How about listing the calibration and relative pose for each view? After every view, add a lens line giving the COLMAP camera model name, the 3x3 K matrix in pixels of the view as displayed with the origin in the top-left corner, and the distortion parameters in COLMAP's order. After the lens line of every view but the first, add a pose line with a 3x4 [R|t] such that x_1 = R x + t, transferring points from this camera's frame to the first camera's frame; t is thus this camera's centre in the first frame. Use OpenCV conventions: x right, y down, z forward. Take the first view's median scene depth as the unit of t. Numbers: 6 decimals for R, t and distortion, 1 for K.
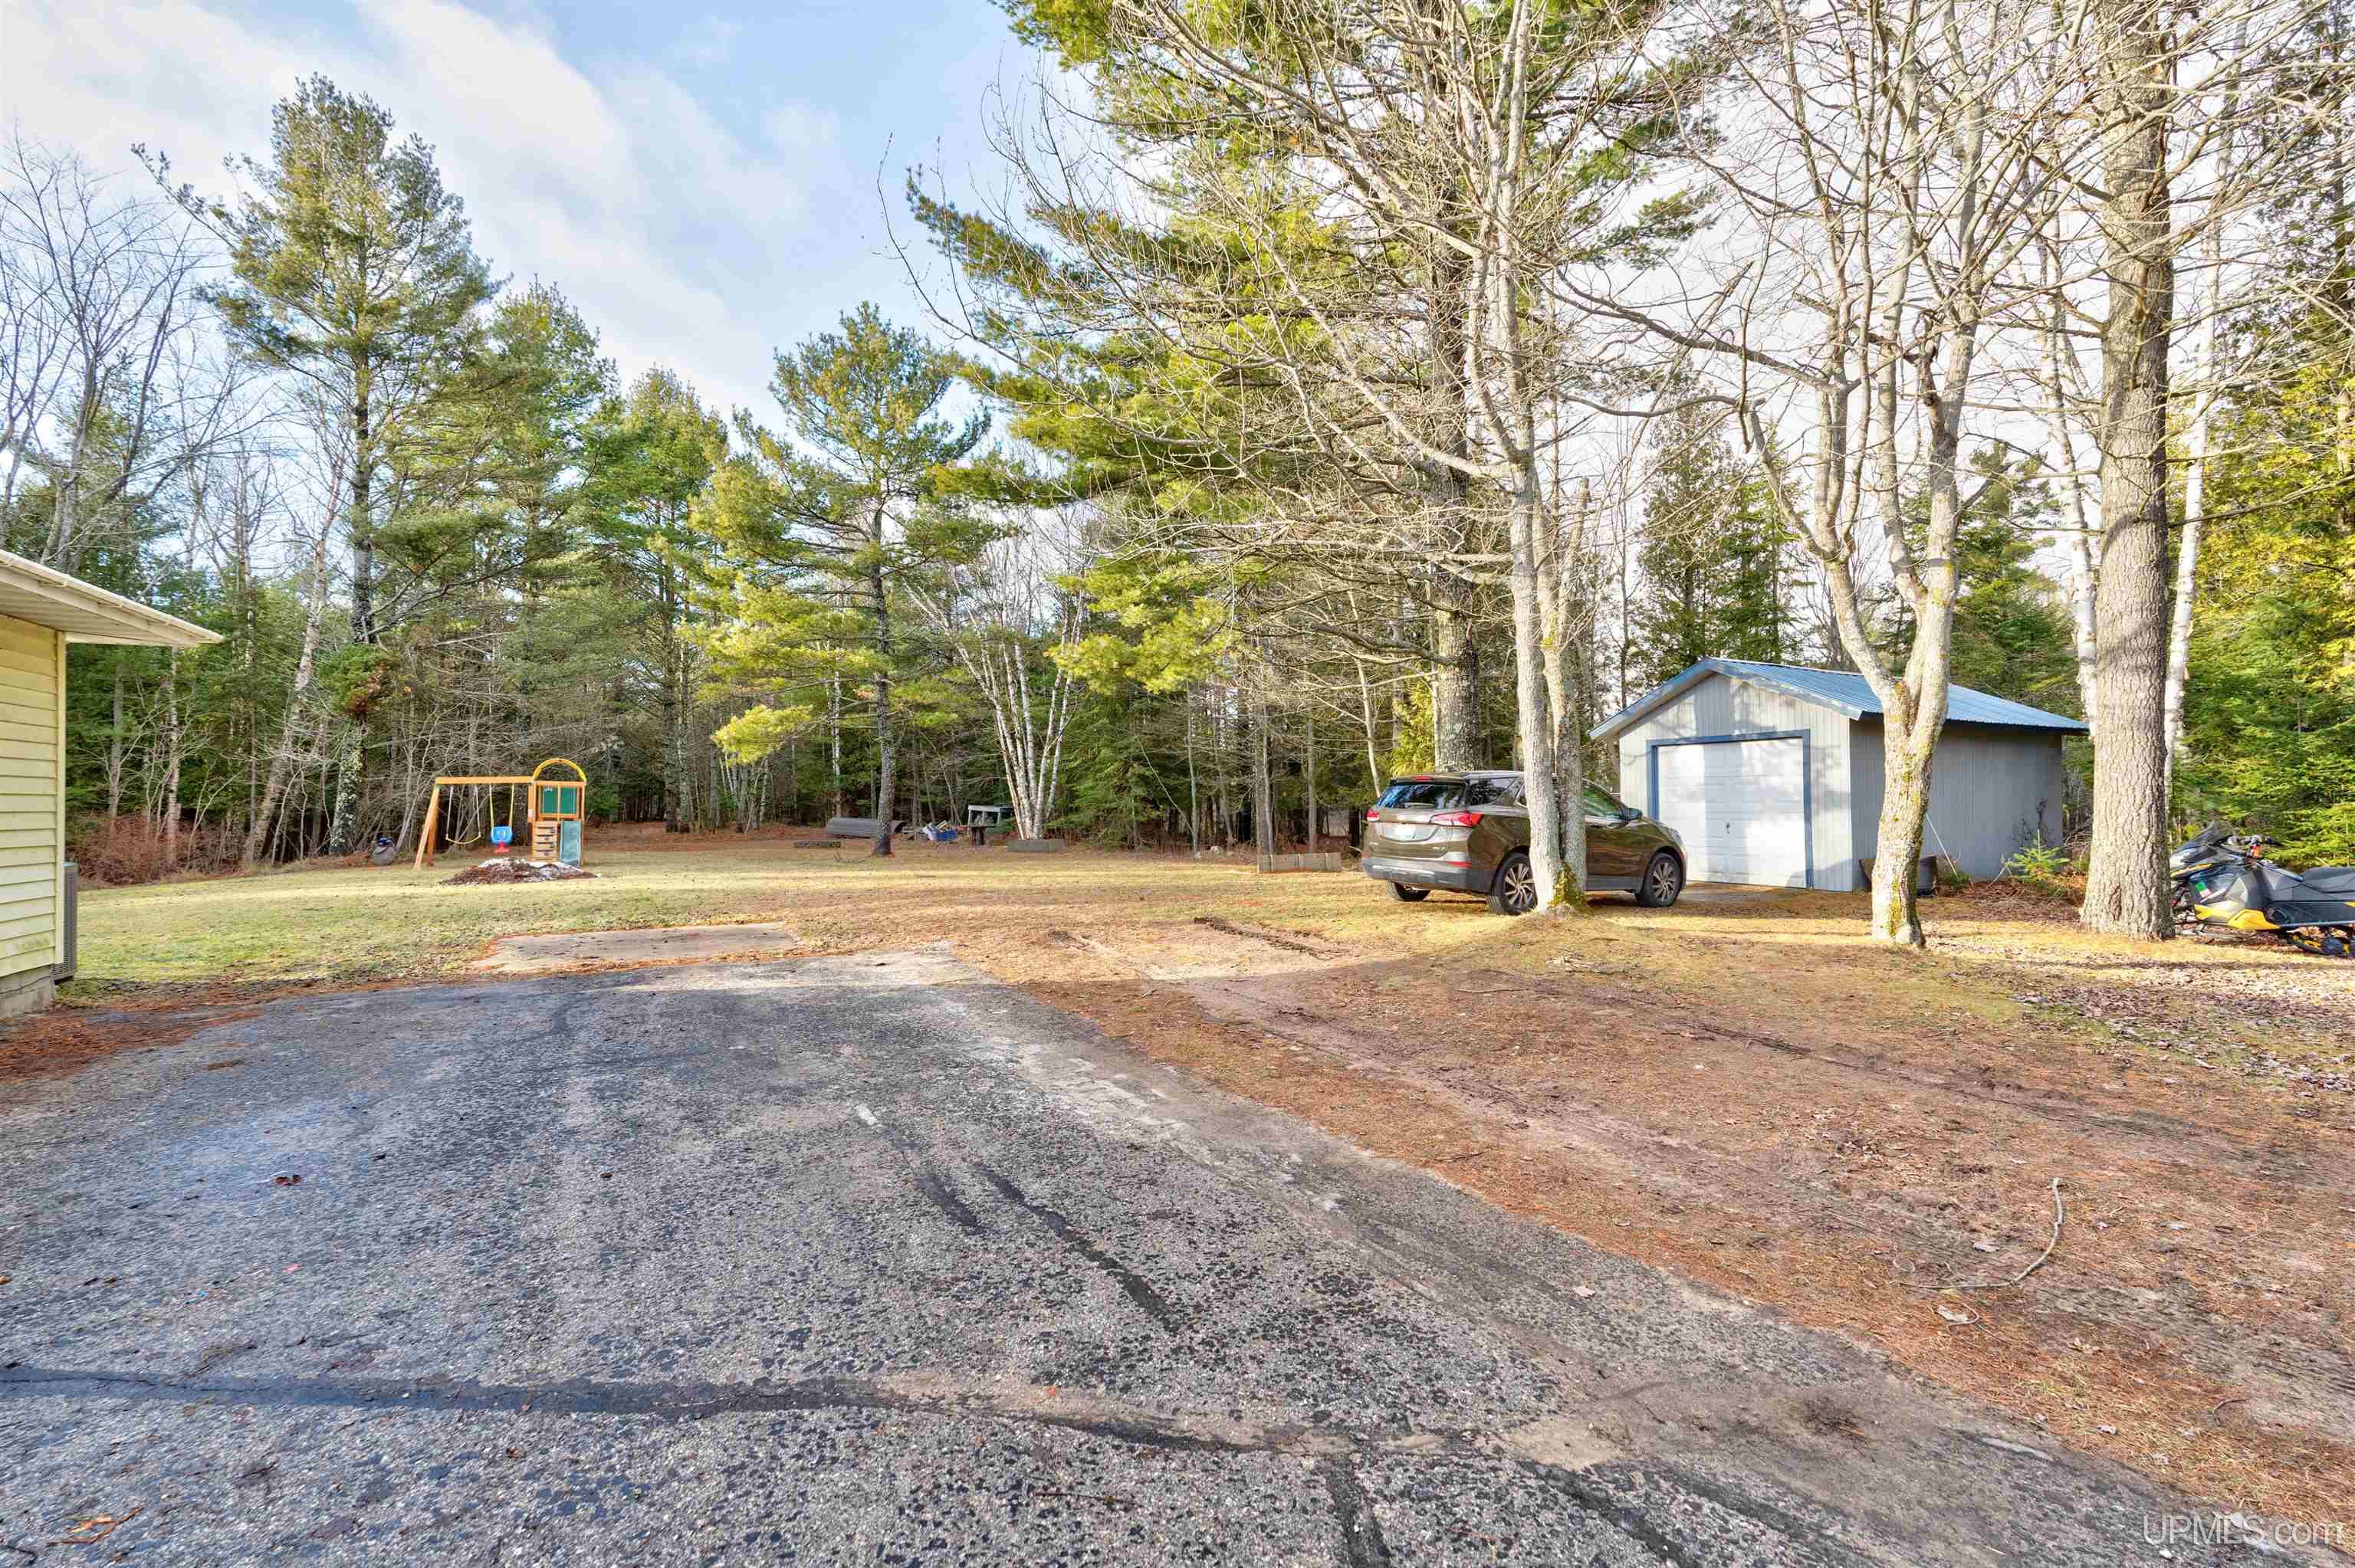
lens RADIAL K [[1035.0, 0, 1190.7], [0, 1035.0, 790.6], [0, 0, 1]] dist [-0.000406, 0.000571]
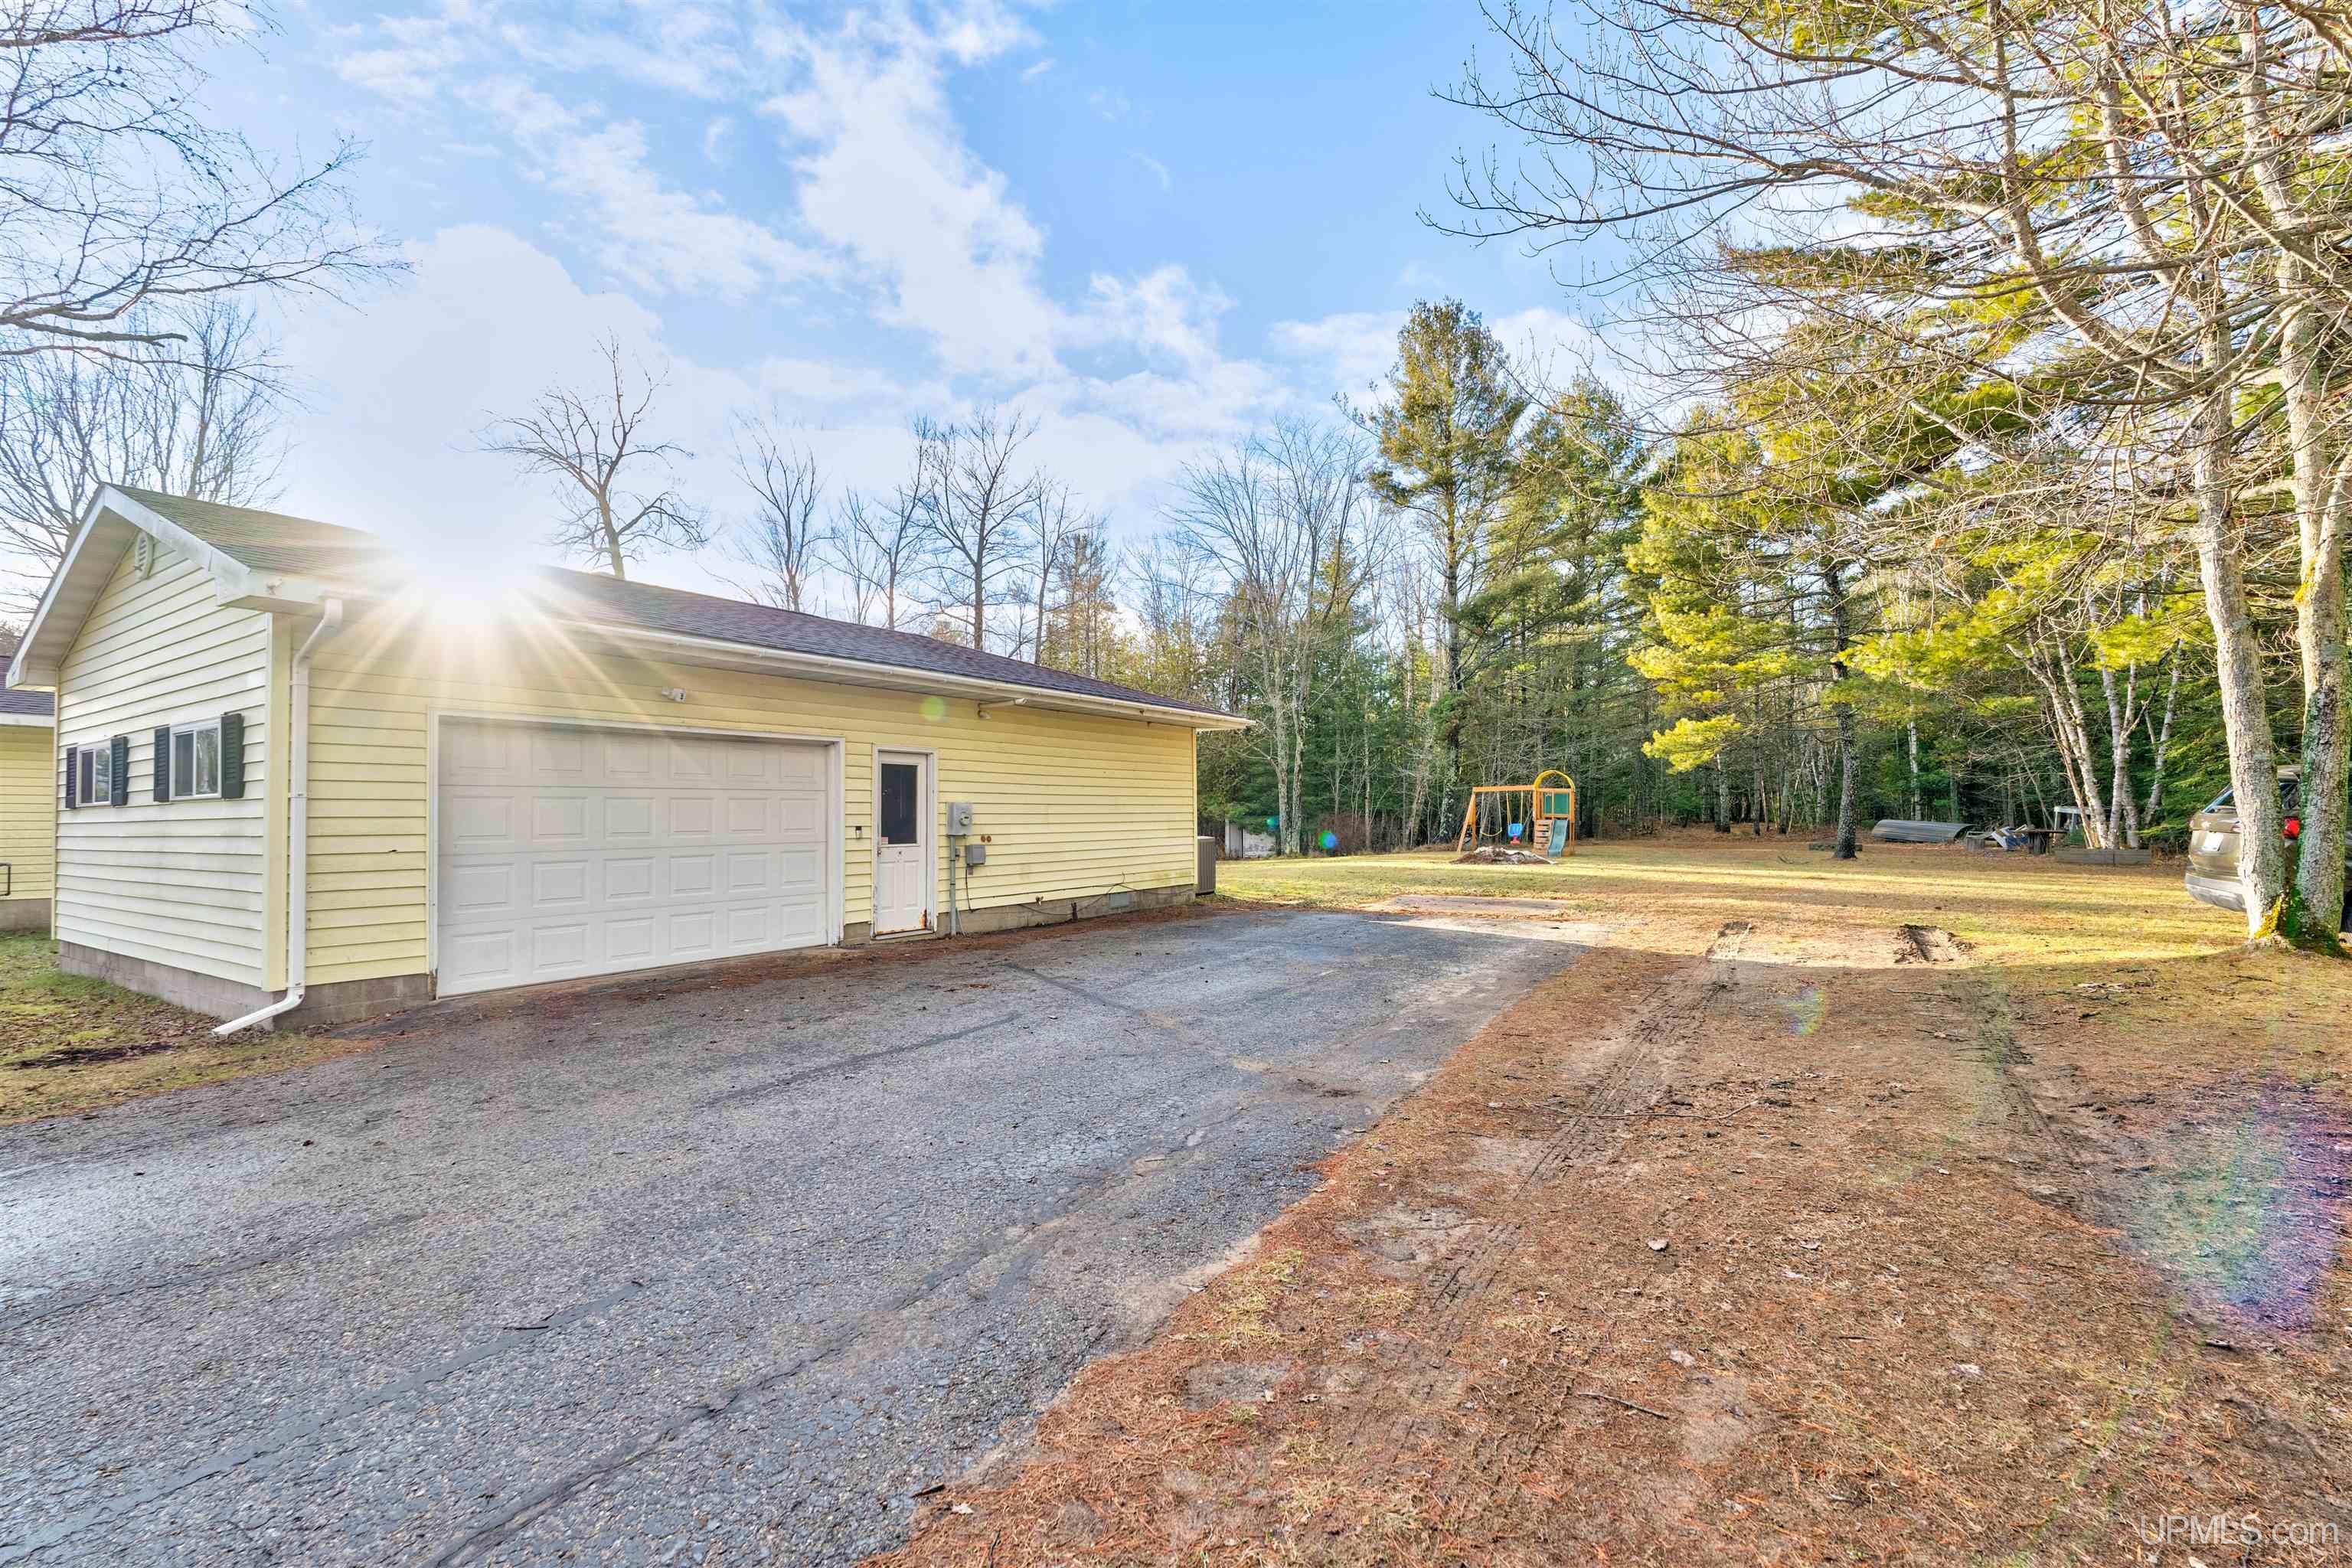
lens RADIAL K [[1033.8, 0, 1189.2], [0, 1033.8, 790.6], [0, 0, 1]] dist [-0.000406, 0.000571]
pose [[0.526673, -0.013550, -0.849960, 0.206765], [0.012776, 0.999886, -0.008024, -0.001530], [0.849972, -0.006633, 0.526786, -0.034608]]
